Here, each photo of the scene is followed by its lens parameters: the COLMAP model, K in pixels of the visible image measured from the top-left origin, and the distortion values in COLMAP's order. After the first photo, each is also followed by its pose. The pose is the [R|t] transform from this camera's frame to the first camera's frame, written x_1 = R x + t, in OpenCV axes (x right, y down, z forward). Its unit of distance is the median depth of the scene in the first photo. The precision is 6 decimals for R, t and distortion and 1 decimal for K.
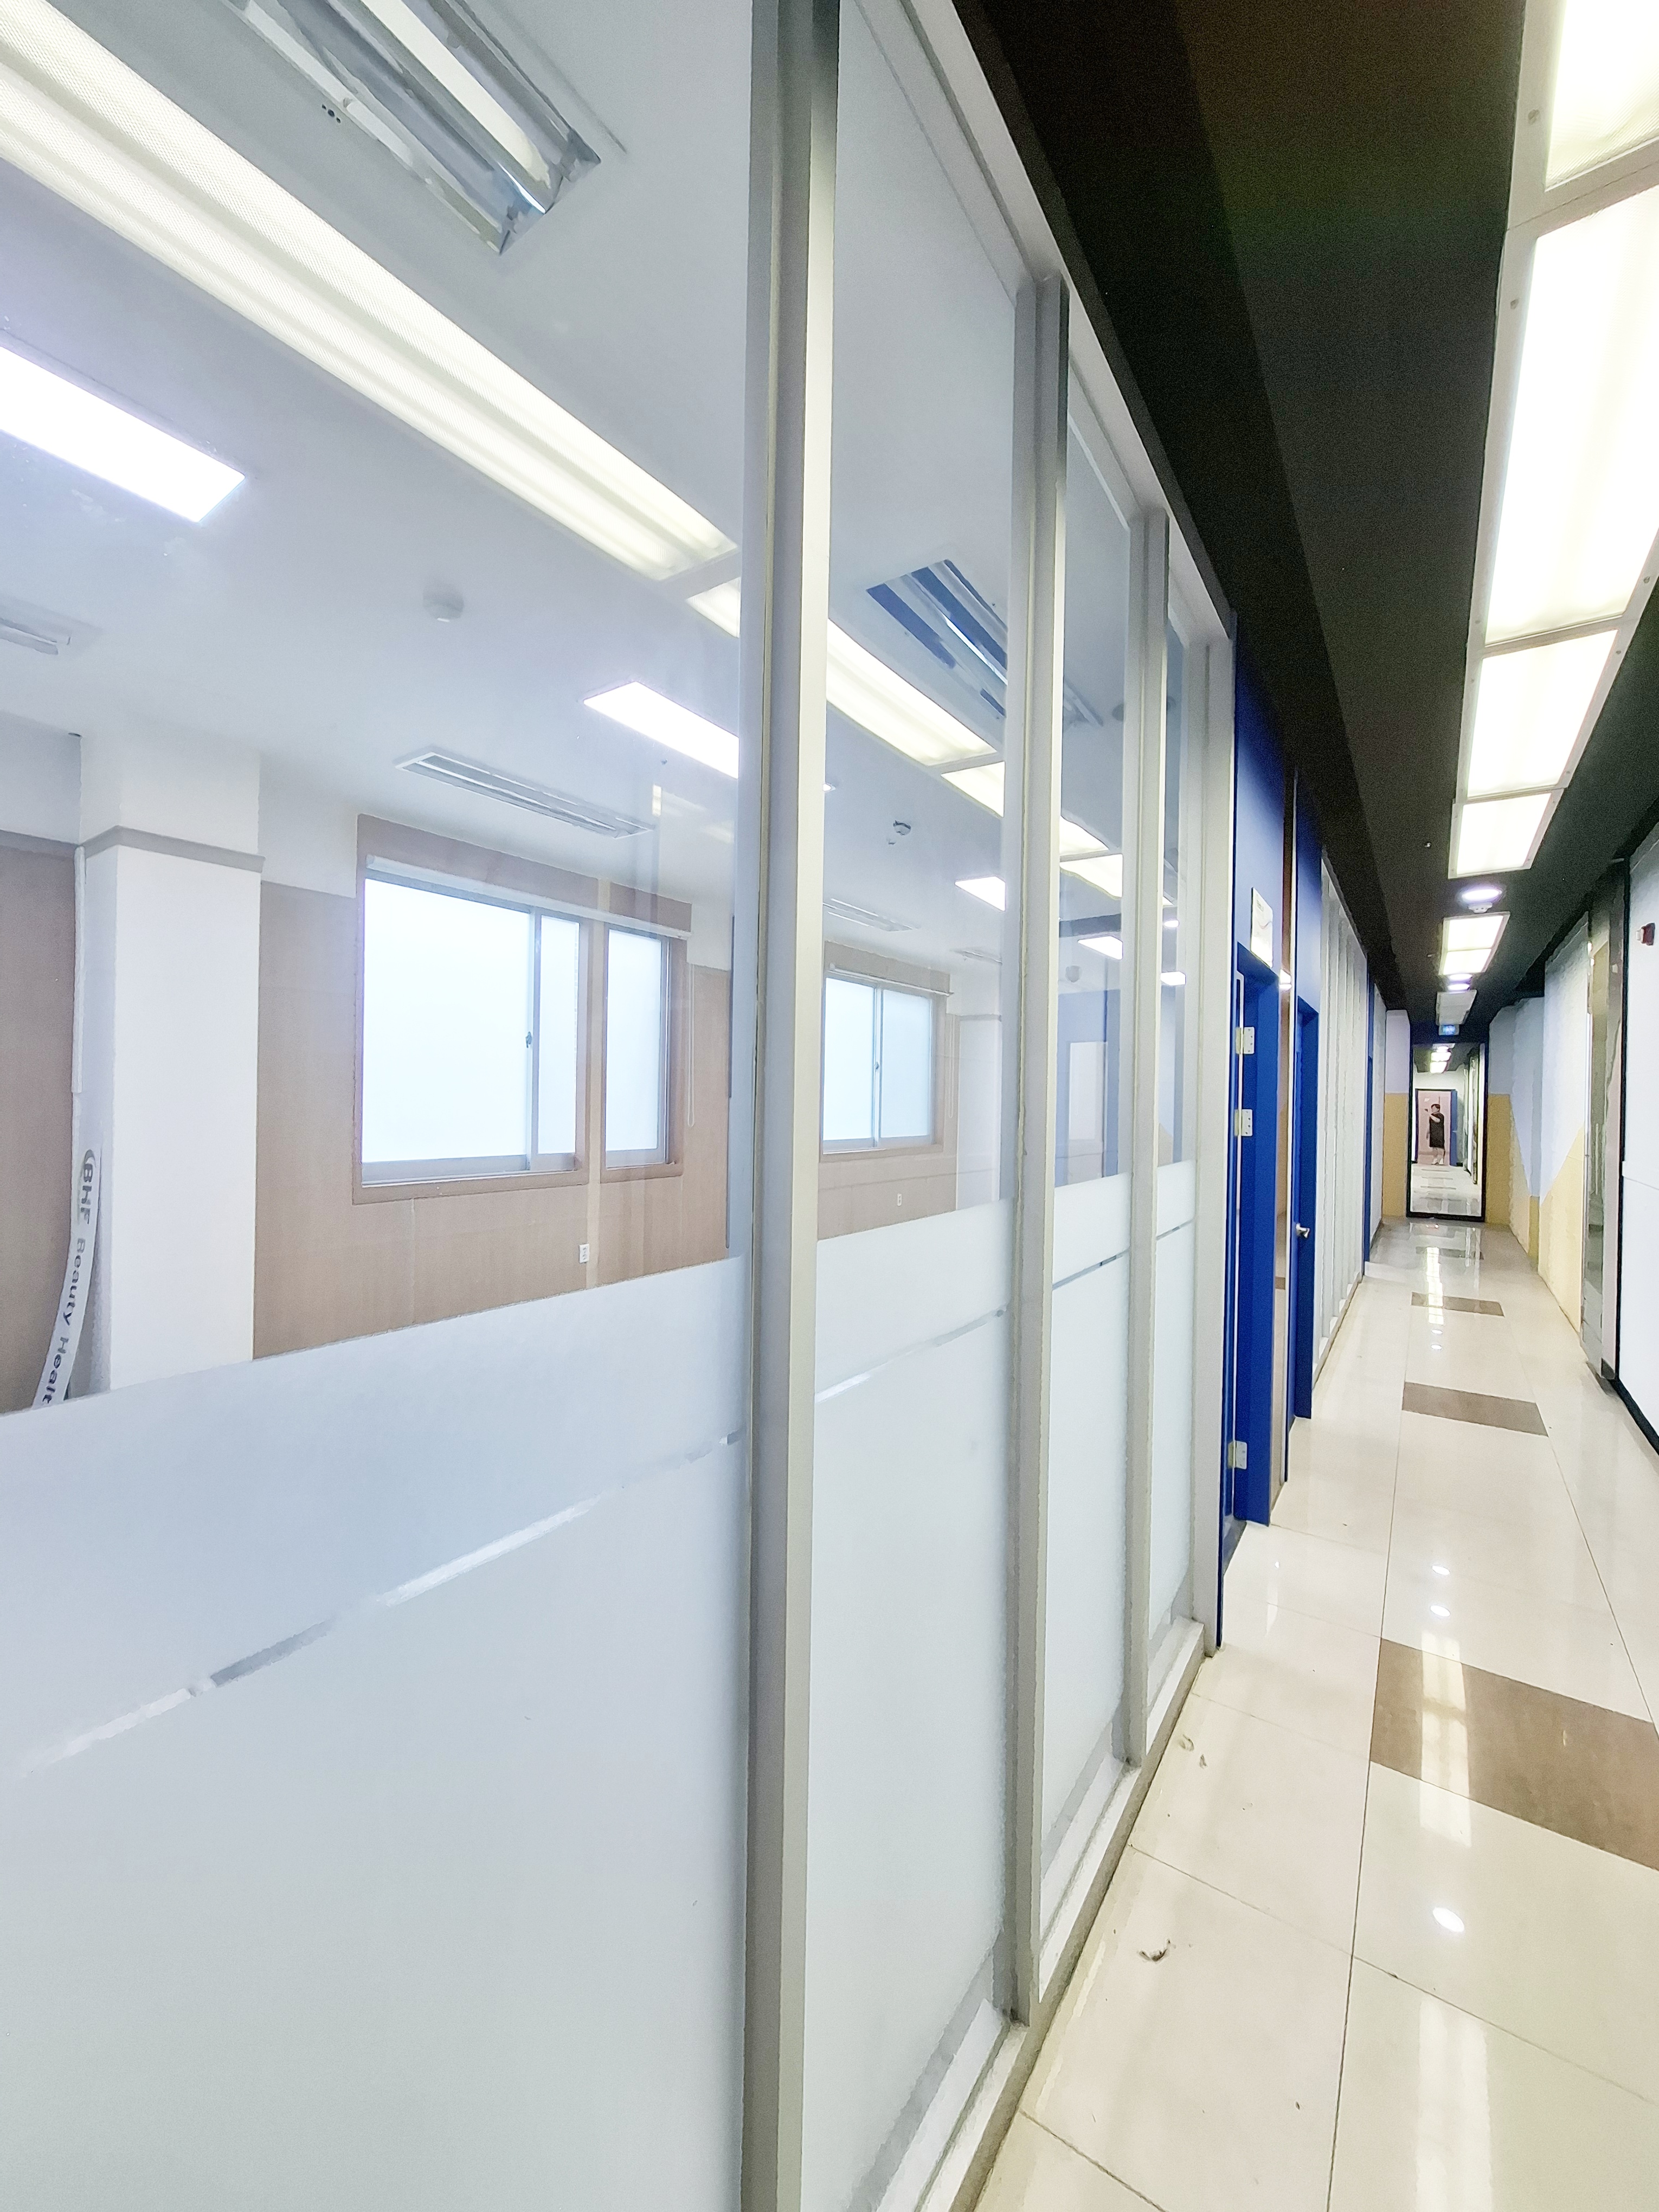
lens RADIAL K [[873.0, 0, 826.0], [0, 873.0, 1096.4], [0, 0, 1]] dist [-0.005041, 0.000547]
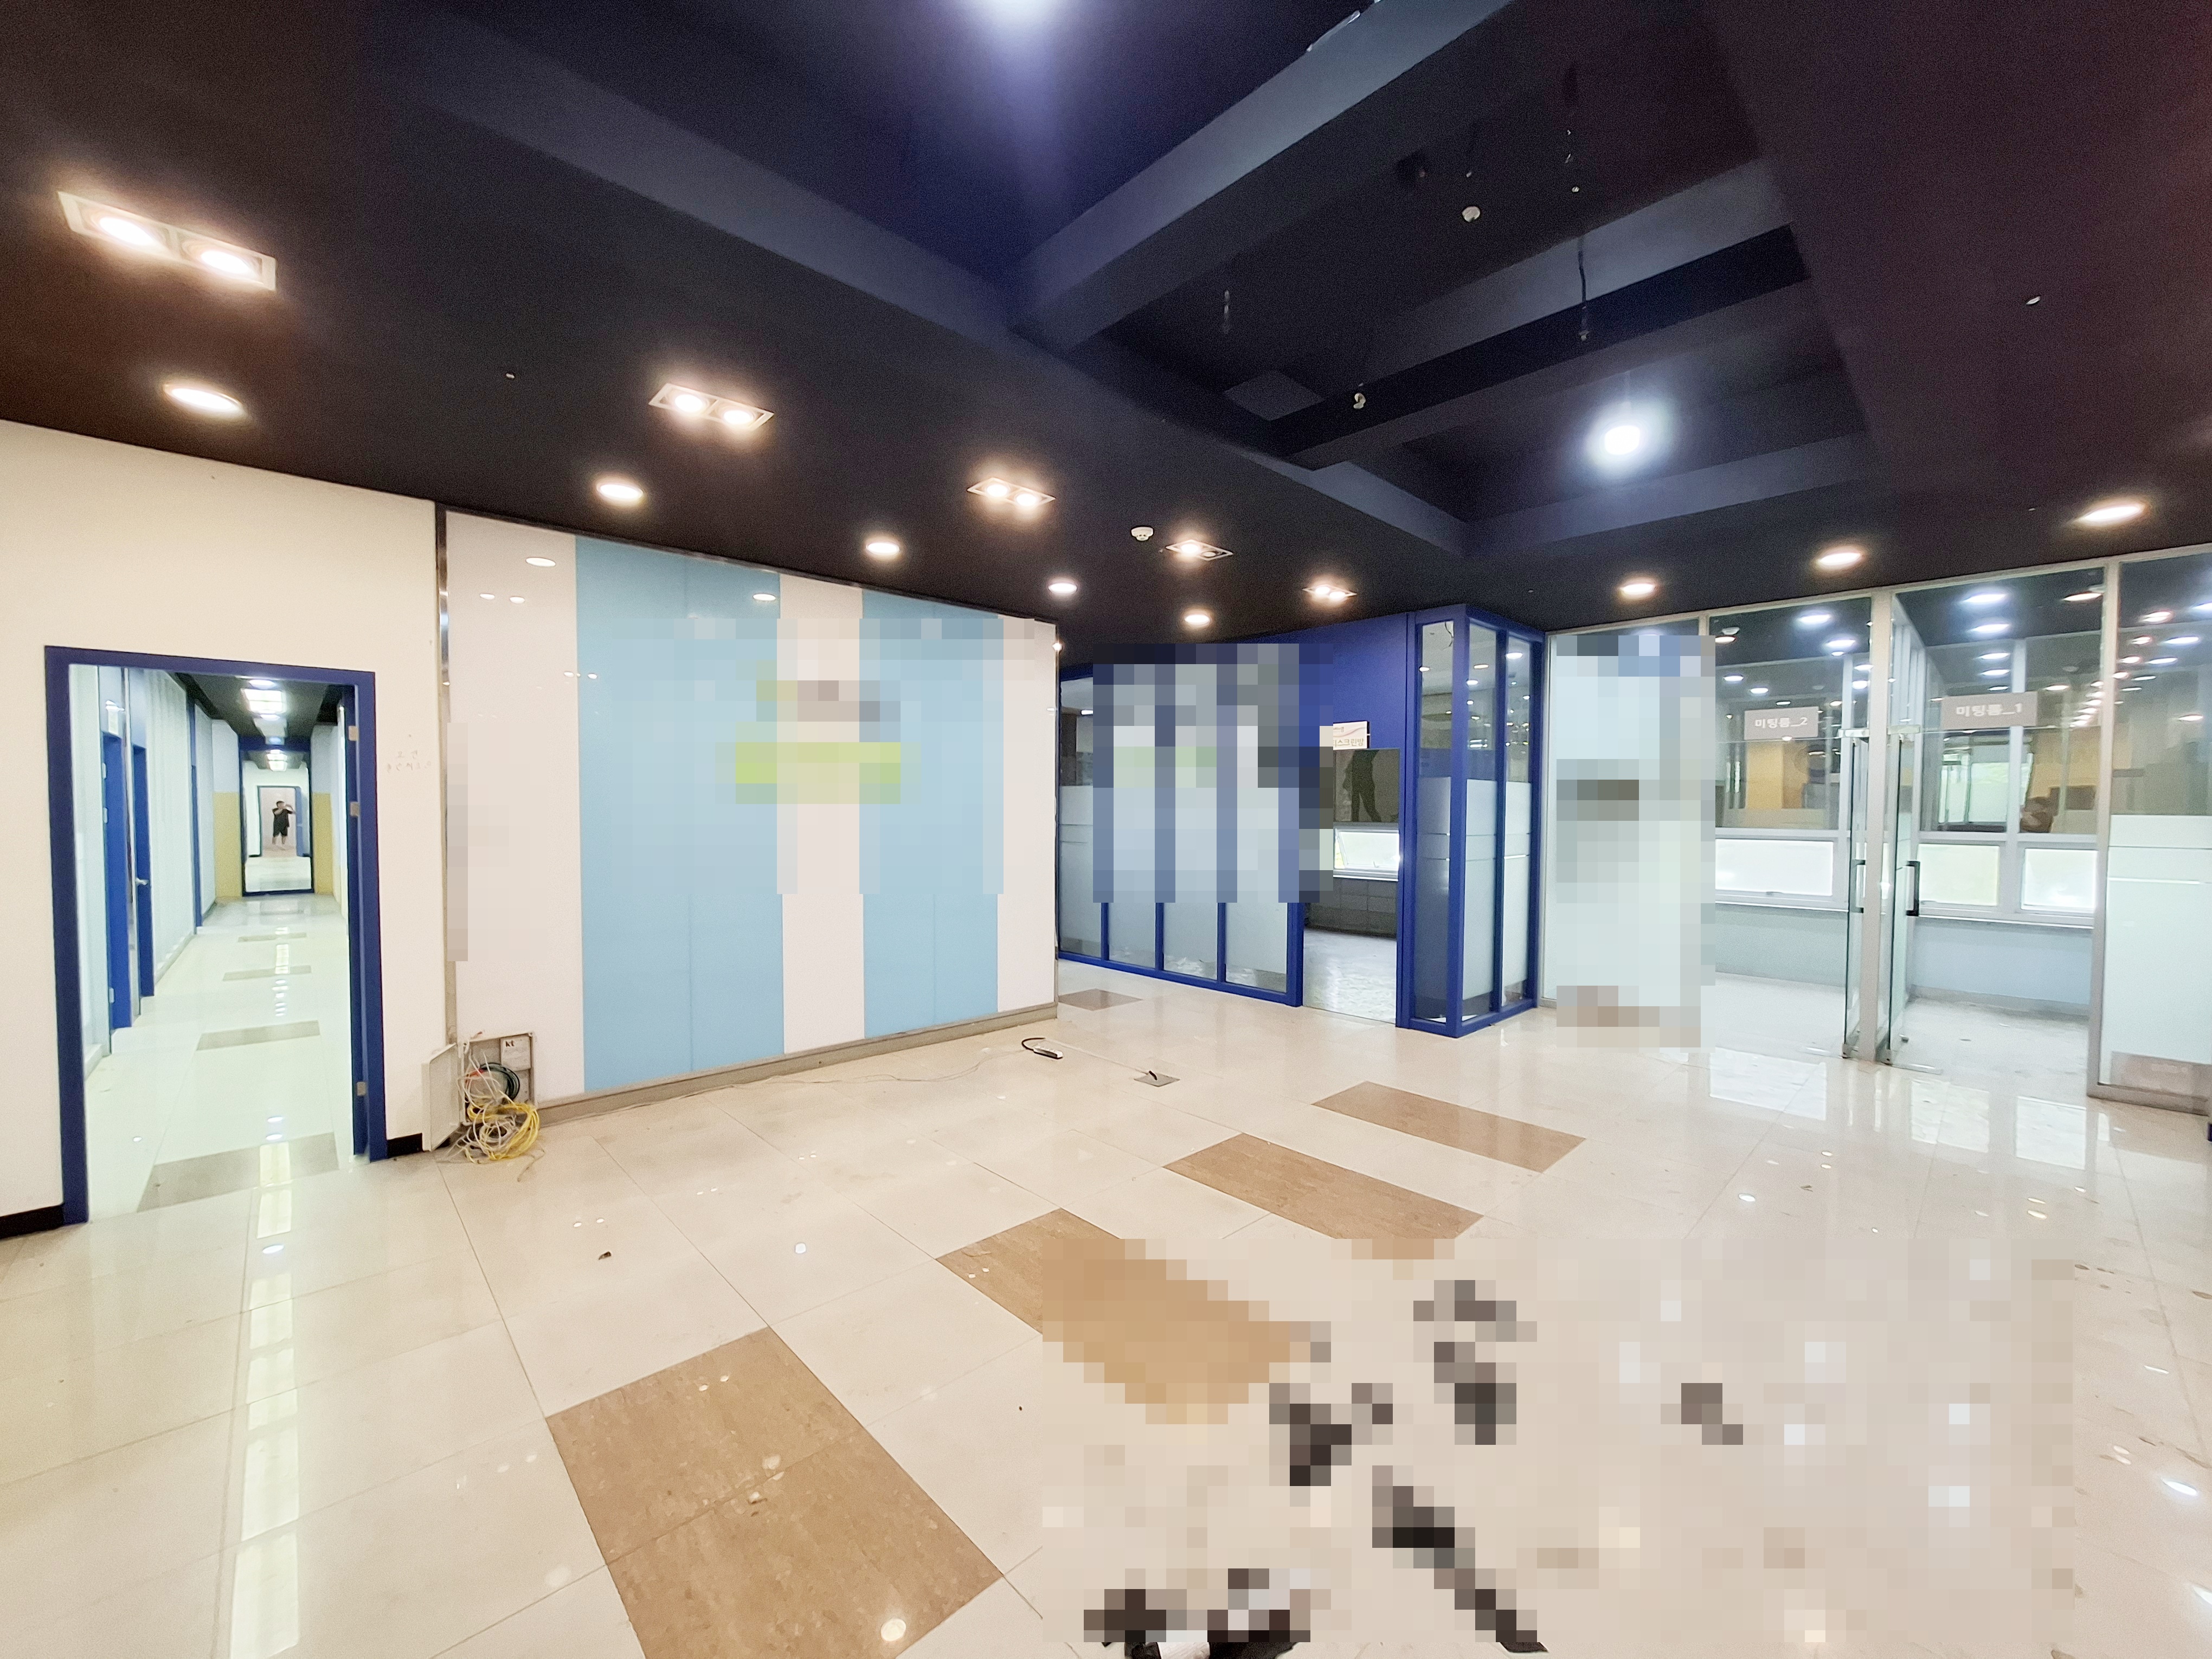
lens RADIAL K [[873.0, 0, 1128.9], [0, 873.0, 831.2], [0, 0, 1]] dist [-0.005041, 0.000547]
pose [[0.197799, -0.047539, 0.979089, -0.275284], [0.000780, 0.998831, 0.048340, -0.007147], [-0.980242, -0.008798, 0.197605, -0.462570]]
